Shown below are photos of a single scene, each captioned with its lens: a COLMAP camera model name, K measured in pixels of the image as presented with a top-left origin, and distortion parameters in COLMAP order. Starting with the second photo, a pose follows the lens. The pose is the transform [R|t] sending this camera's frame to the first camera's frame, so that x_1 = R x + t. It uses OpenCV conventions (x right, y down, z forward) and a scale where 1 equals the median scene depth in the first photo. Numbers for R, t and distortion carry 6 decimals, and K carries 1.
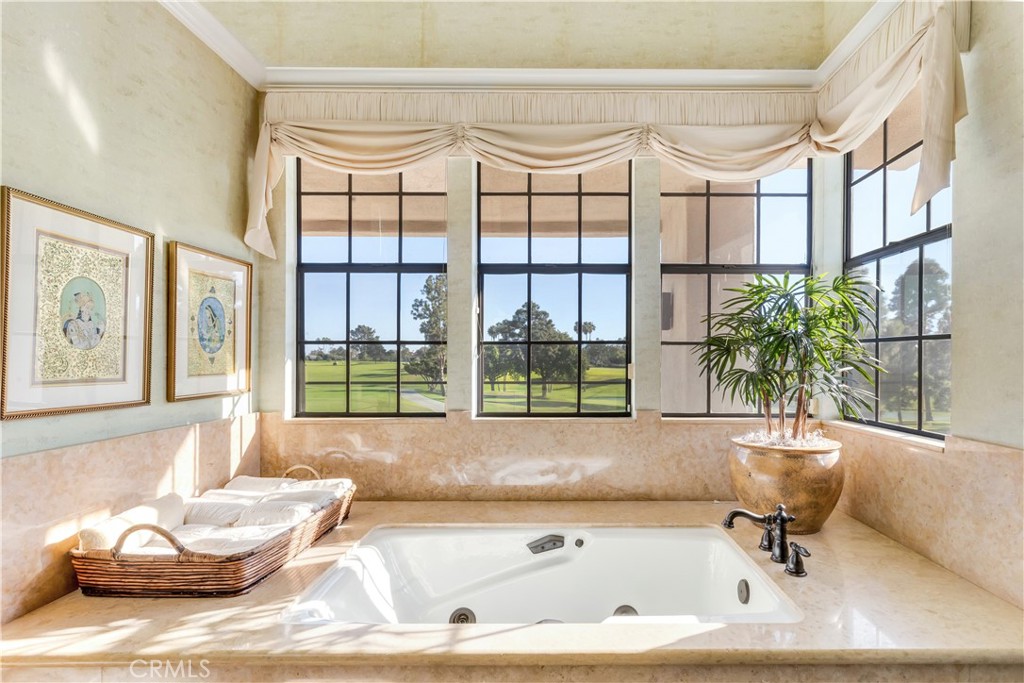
lens RADIAL K [[525.5, 0, 510.3], [0, 525.5, 355.3], [0, 0, 1]] dist [-0.000493, -0.000346]
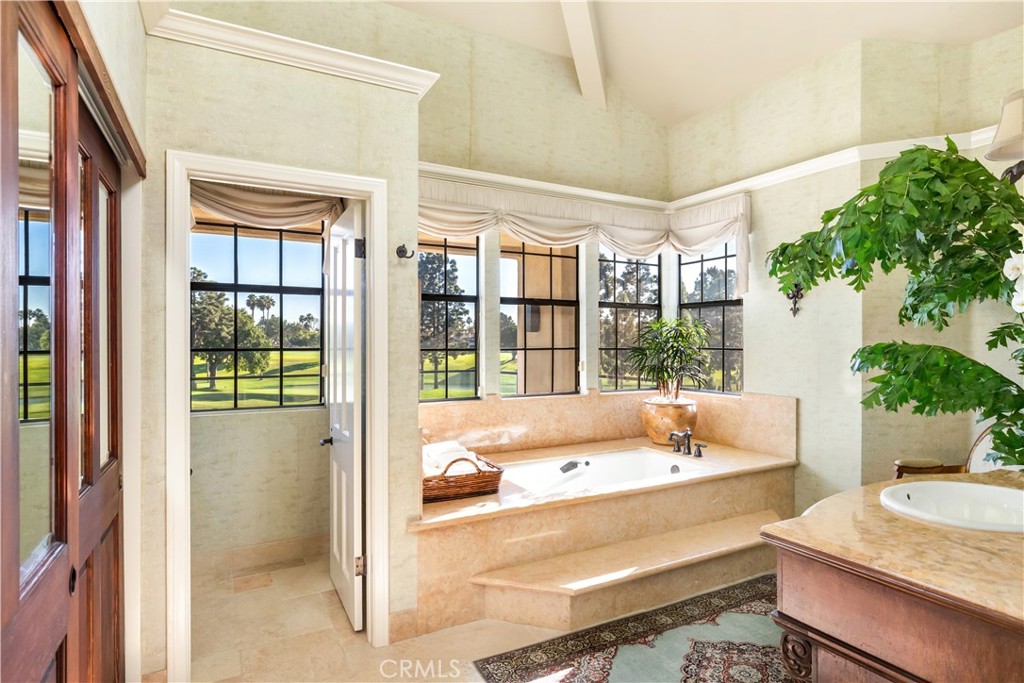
lens RADIAL K [[544.4, 0, 512.0], [0, 544.4, 341.5], [0, 0, 1]] dist [-0.029094, -0.000577]
pose [[0.881404, 0.000104, 0.472364, -0.829490], [0.000747, 0.999998, -0.001614, -0.048628], [-0.472364, 0.001776, 0.881402, -0.440435]]
